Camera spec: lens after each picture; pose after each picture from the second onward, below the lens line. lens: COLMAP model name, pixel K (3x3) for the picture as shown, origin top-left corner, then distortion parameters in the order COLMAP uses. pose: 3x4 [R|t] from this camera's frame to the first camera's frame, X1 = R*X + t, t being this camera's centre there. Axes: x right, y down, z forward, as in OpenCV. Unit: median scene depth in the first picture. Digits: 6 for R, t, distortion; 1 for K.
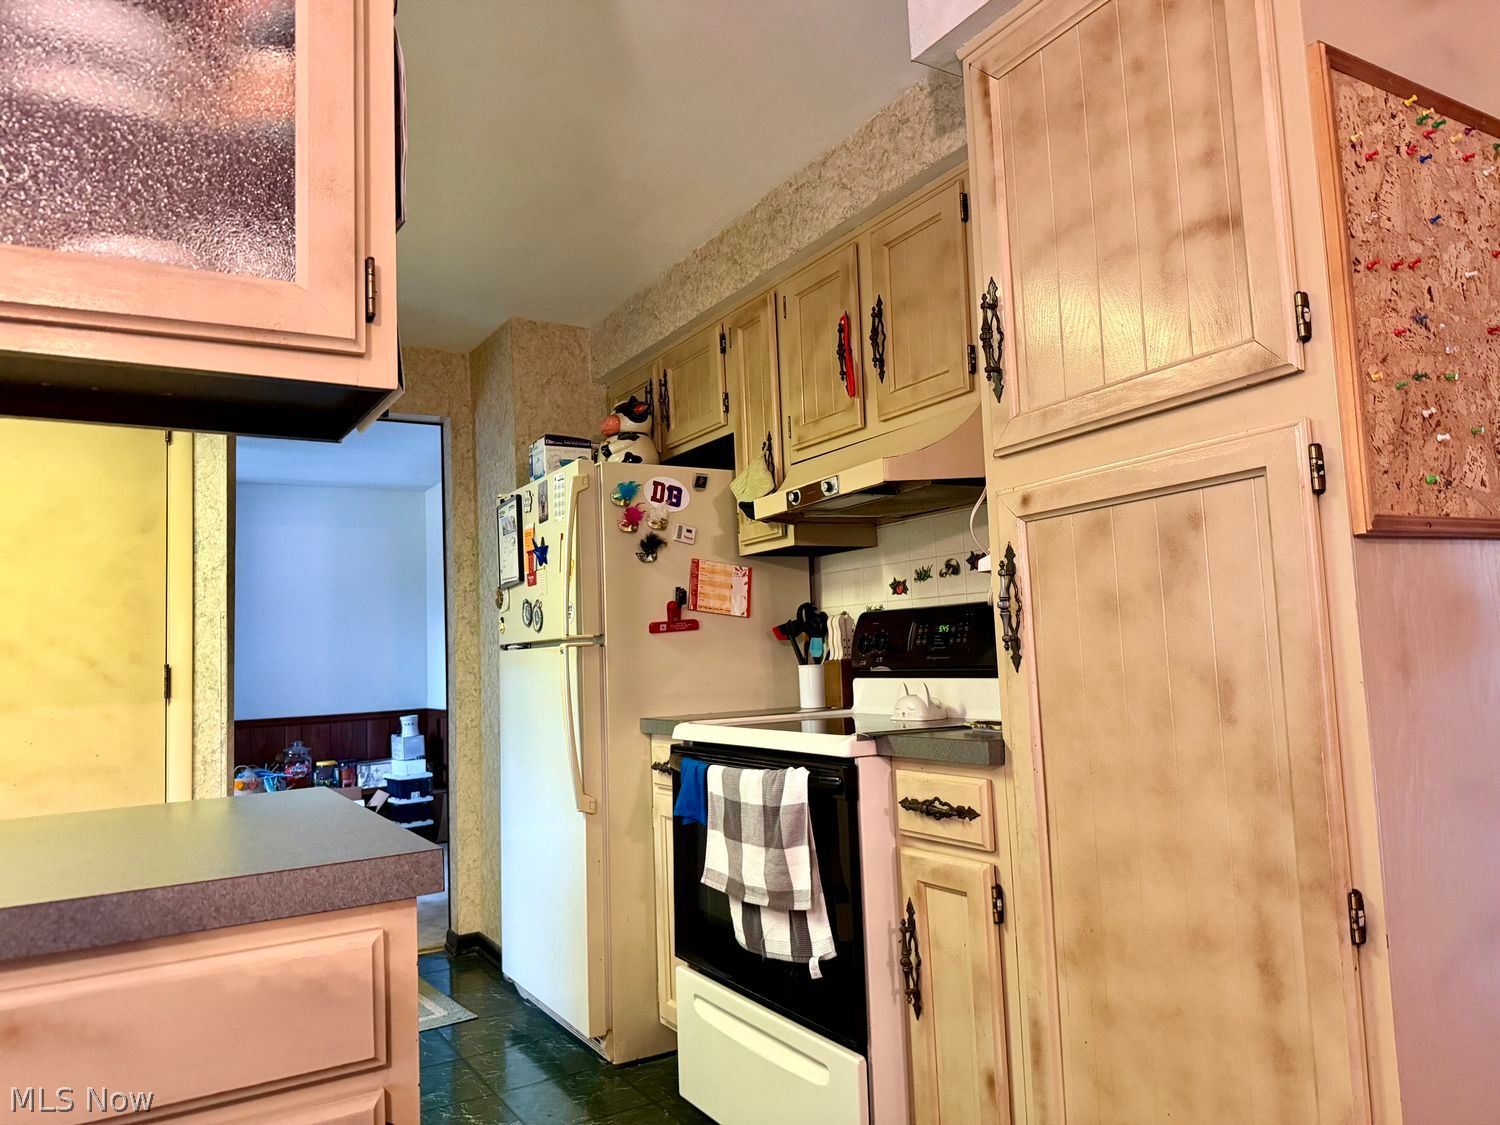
lens RADIAL K [[1045.2, 0, 758.4], [0, 1045.2, 548.9], [0, 0, 1]] dist [0.047076, -0.068302]
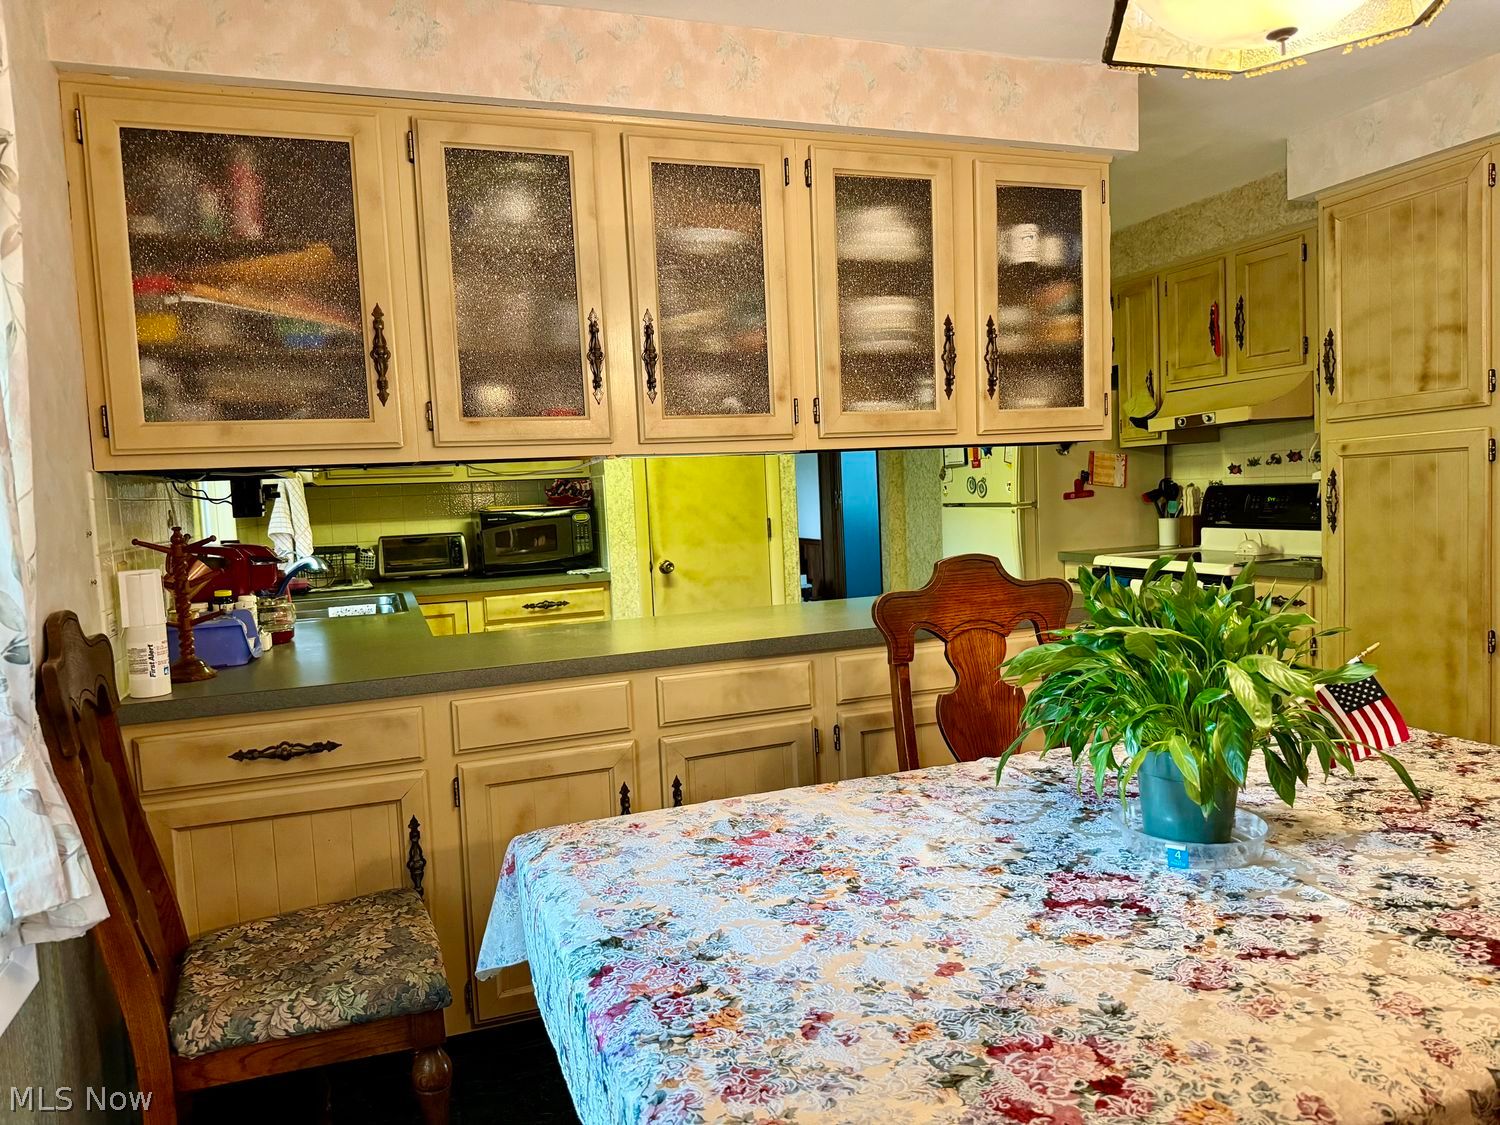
lens RADIAL K [[1045.2, 0, 758.2], [0, 1045.2, 558.2], [0, 0, 1]] dist [0.047076, -0.068302]
pose [[0.979555, 0.007306, -0.201046, -0.259493], [0.028074, 0.984598, 0.172565, -0.131173], [0.199210, -0.174680, 0.964262, -0.714213]]
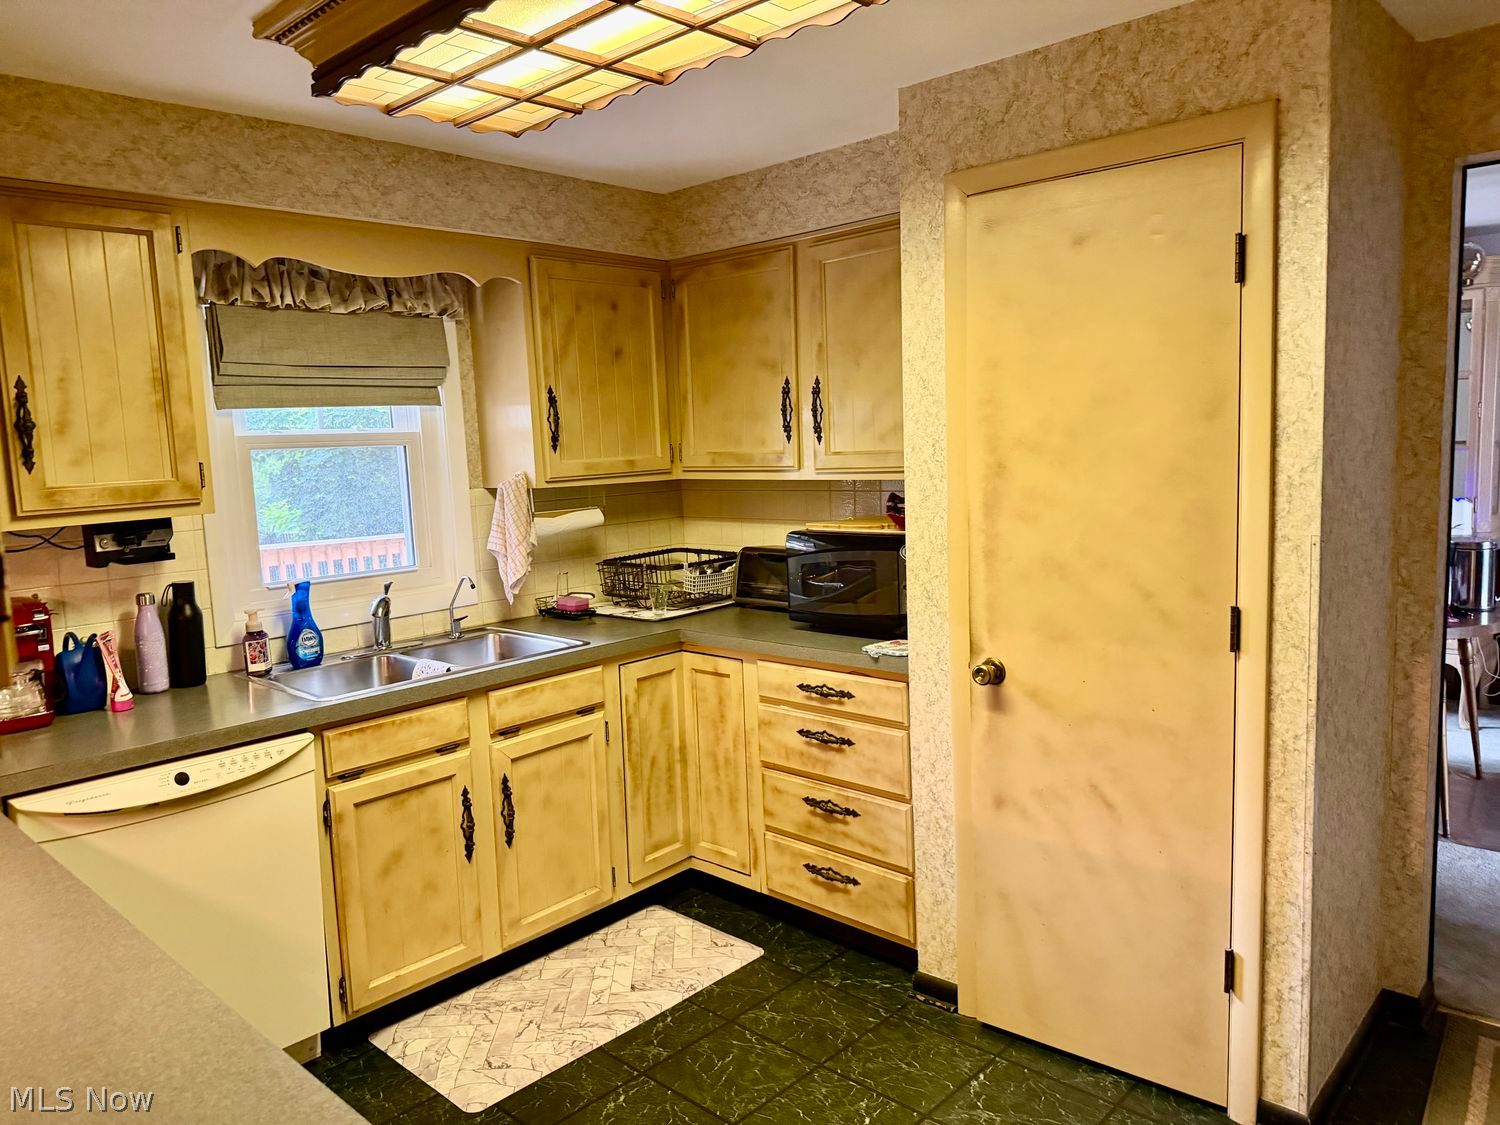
lens RADIAL K [[1045.2, 0, 763.2], [0, 1045.2, 552.9], [0, 0, 1]] dist [0.047076, -0.068302]
pose [[0.285422, 0.138671, -0.948317, 0.024083], [0.121907, 0.976187, 0.179438, -0.102660], [0.950617, -0.166822, 0.261720, 0.563308]]
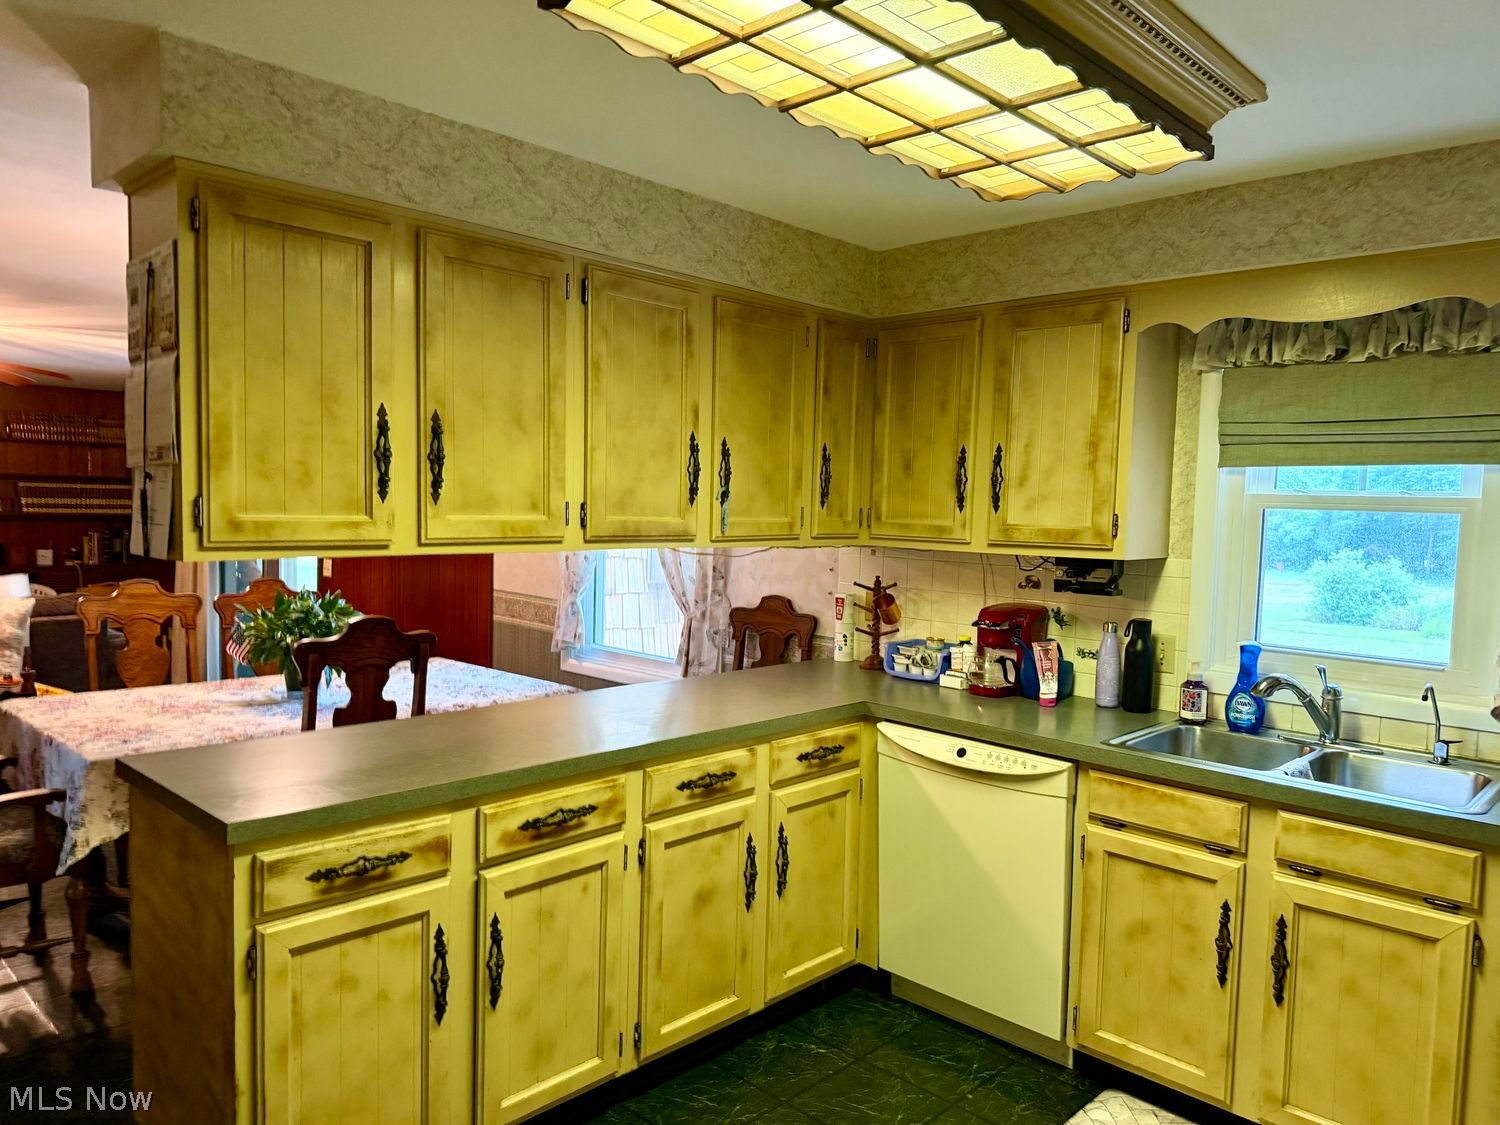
lens RADIAL K [[1045.2, 0, 764.6], [0, 1045.2, 567.2], [0, 0, 1]] dist [0.047076, -0.068302]
pose [[-0.963089, 0.032327, -0.267236, -0.379545], [0.039033, 0.999041, -0.019820, -0.014809], [0.266339, -0.029519, -0.963427, 1.264322]]
